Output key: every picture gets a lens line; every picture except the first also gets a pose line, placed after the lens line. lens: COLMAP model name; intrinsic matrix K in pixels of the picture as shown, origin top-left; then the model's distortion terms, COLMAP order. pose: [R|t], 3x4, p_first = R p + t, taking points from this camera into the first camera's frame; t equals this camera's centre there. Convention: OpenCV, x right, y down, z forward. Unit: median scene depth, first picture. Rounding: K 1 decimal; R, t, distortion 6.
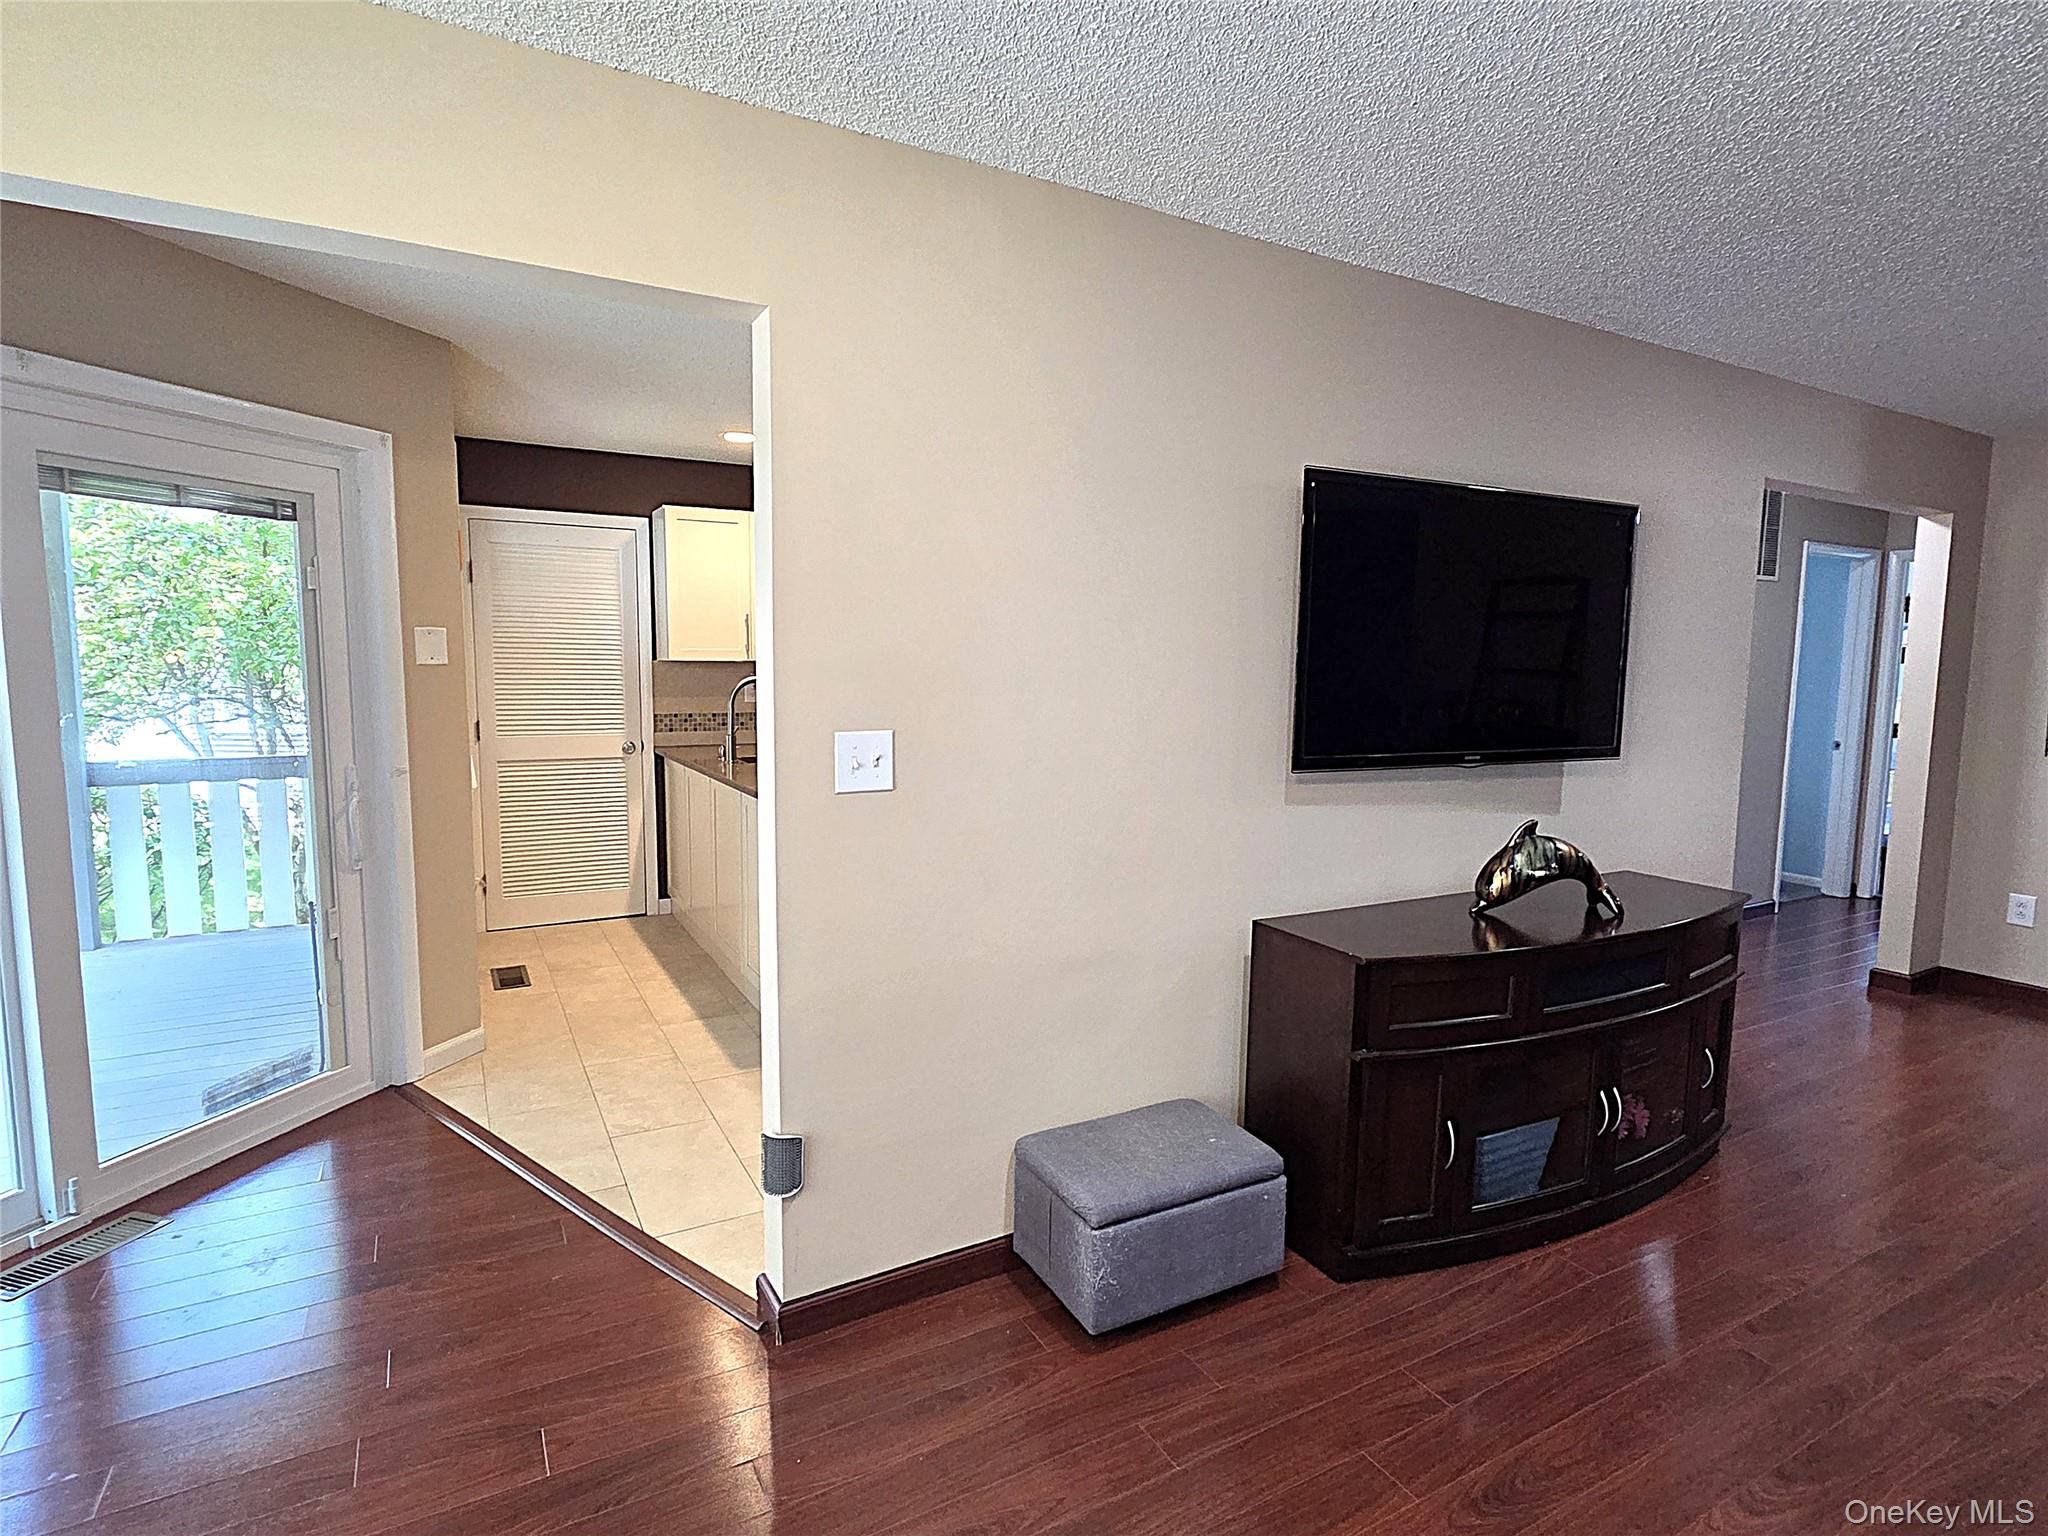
lens RADIAL K [[1057.5, 0, 1024.0], [0, 1057.5, 768.0], [0, 0, 1]] dist [0.009866, 0.000818]
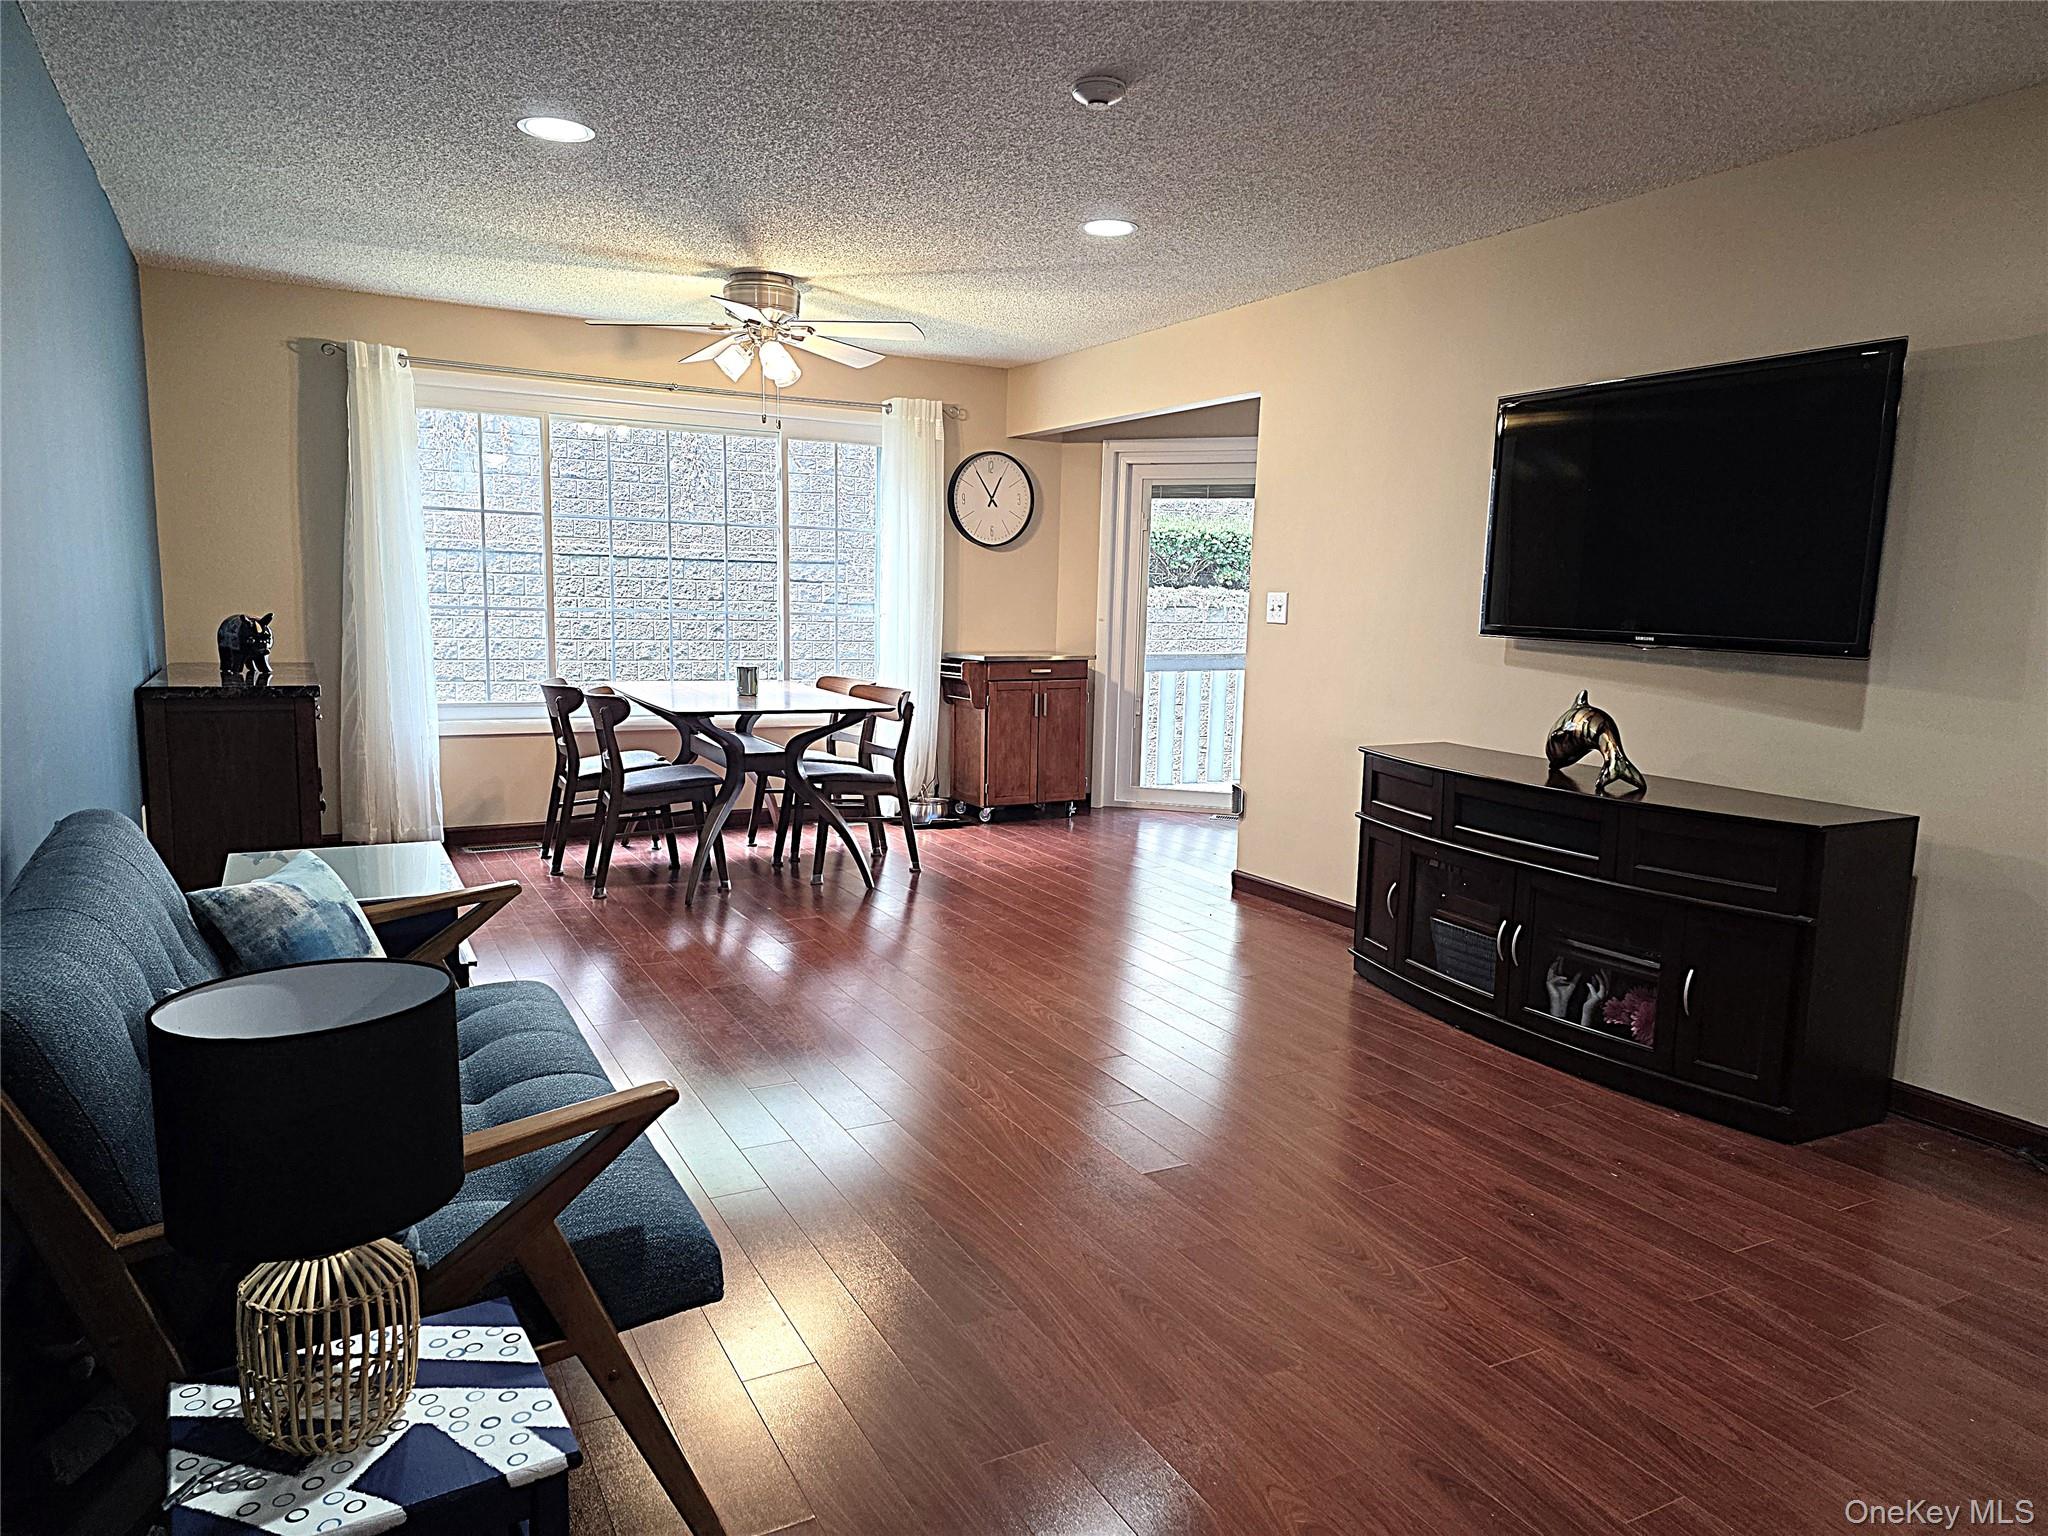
lens RADIAL K [[1354.6, 0, 1020.0], [0, 1354.6, 776.0], [0, 0, 1]] dist [0.119390, -0.117584]
pose [[-0.016937, 0.128263, -0.991596, 1.771362], [-0.129502, 0.983103, 0.129377, 0.026626], [0.991434, 0.130605, -0.000040, 0.416238]]
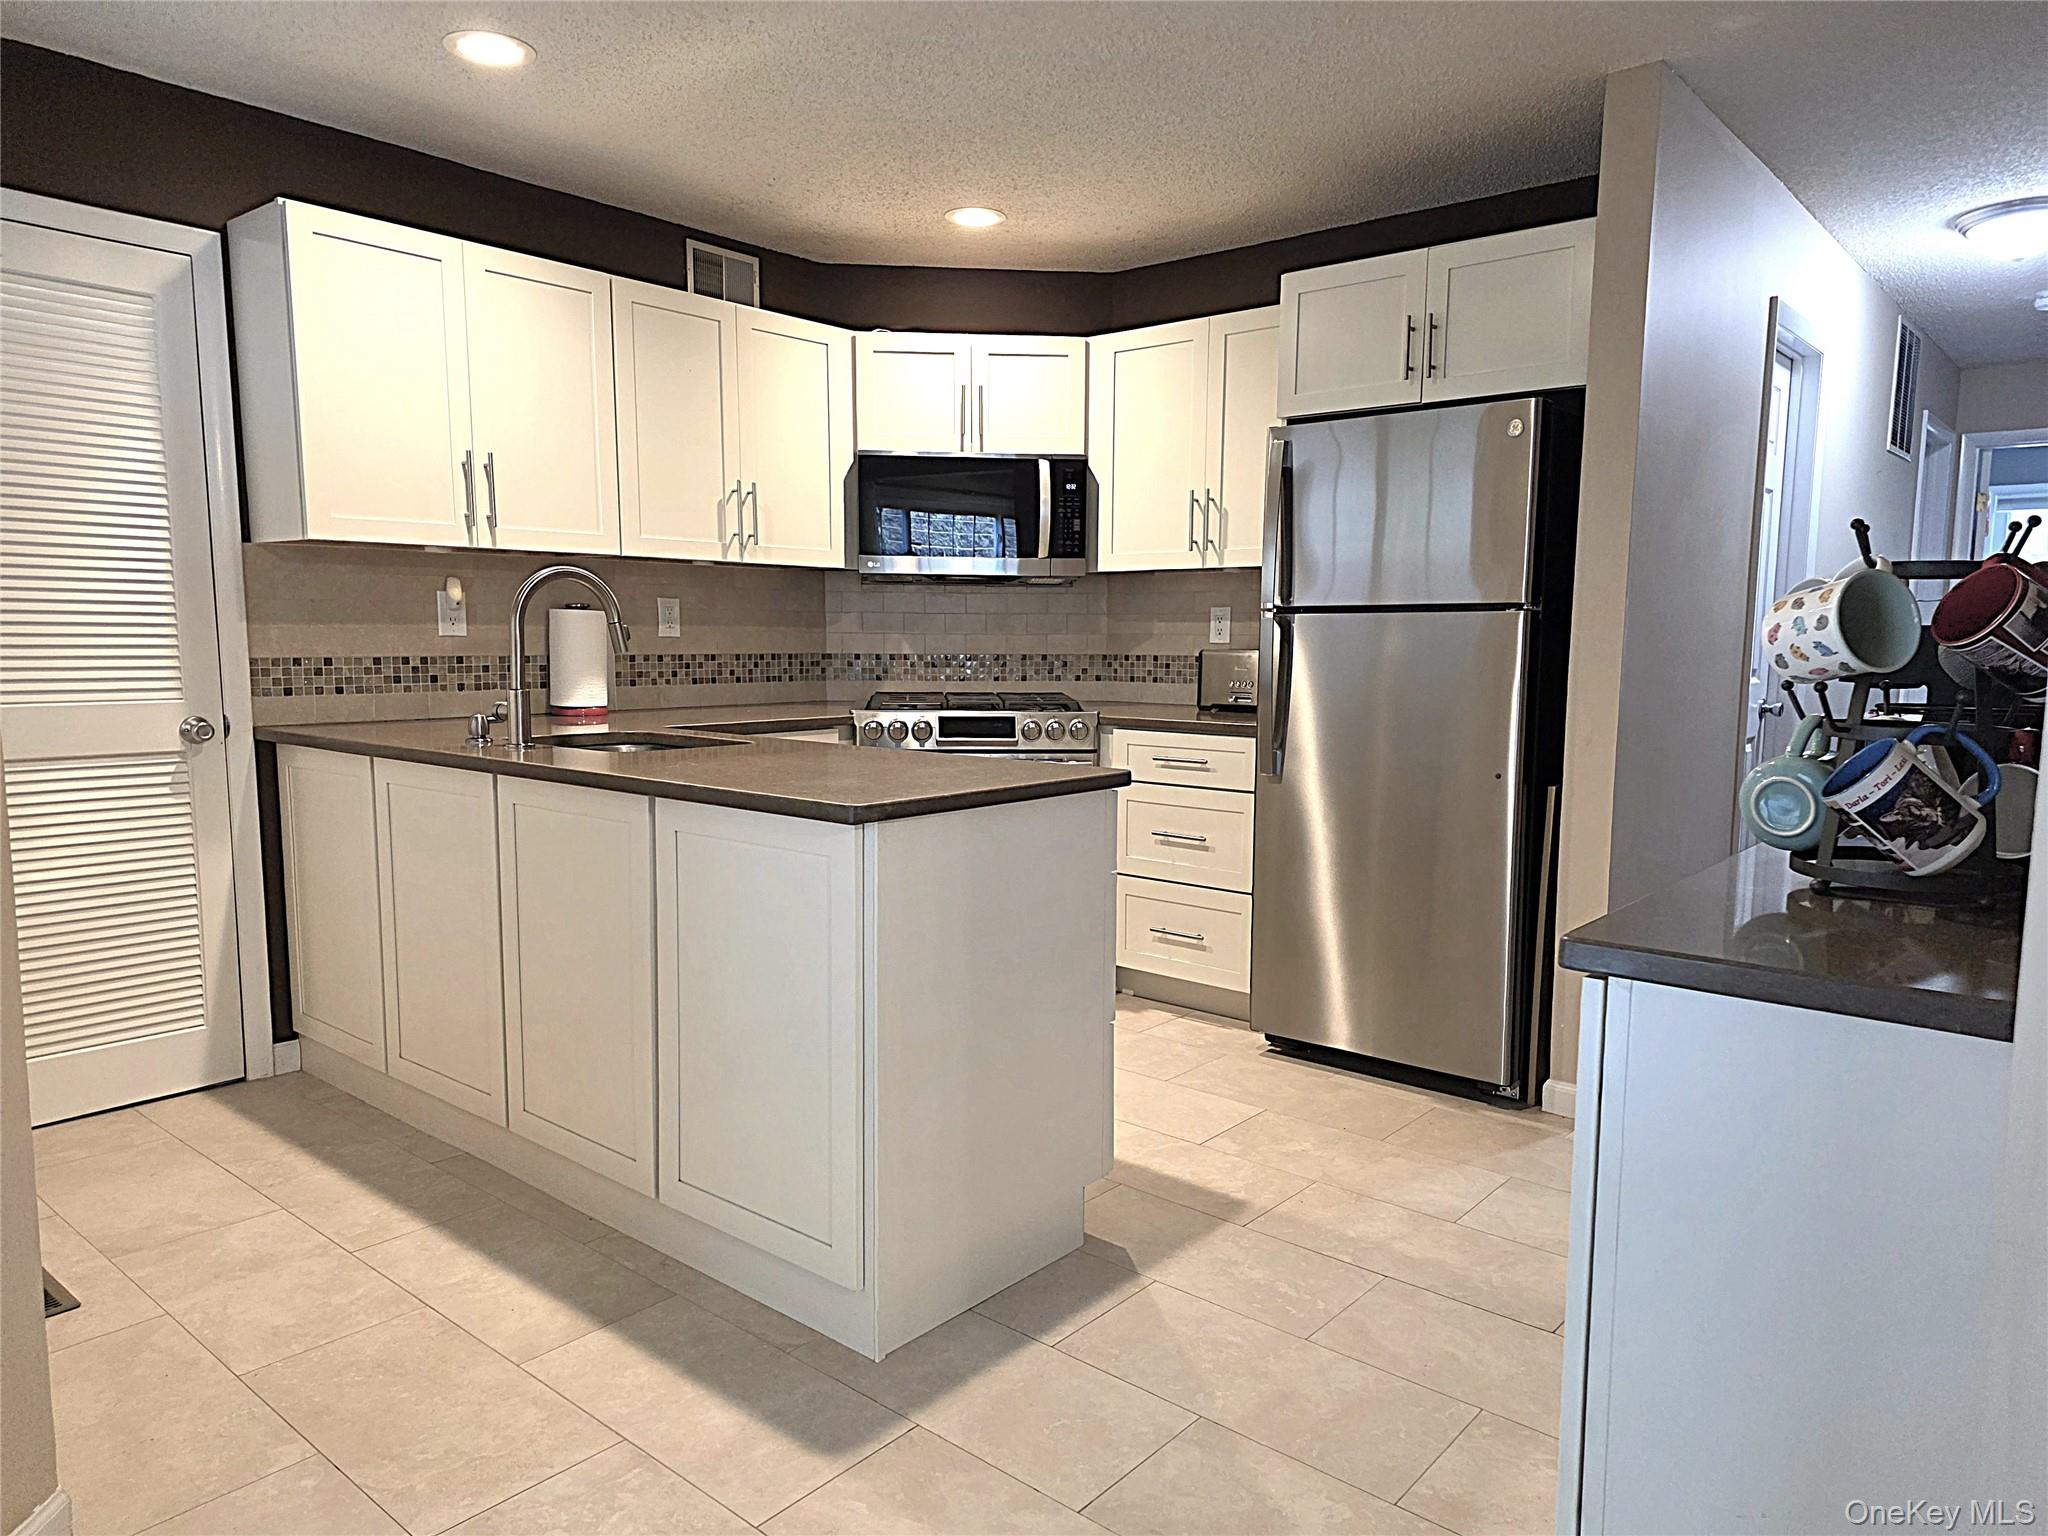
lens RADIAL K [[1355.5, 0, 1019.6], [0, 1355.5, 786.1], [0, 0, 1]] dist [0.123345, -0.152437]
pose [[0.940326, -0.046468, 0.337088, -0.445678], [0.041366, 0.998895, 0.022305, 0.012604], [-0.337752, -0.007030, 0.941209, 0.560830]]
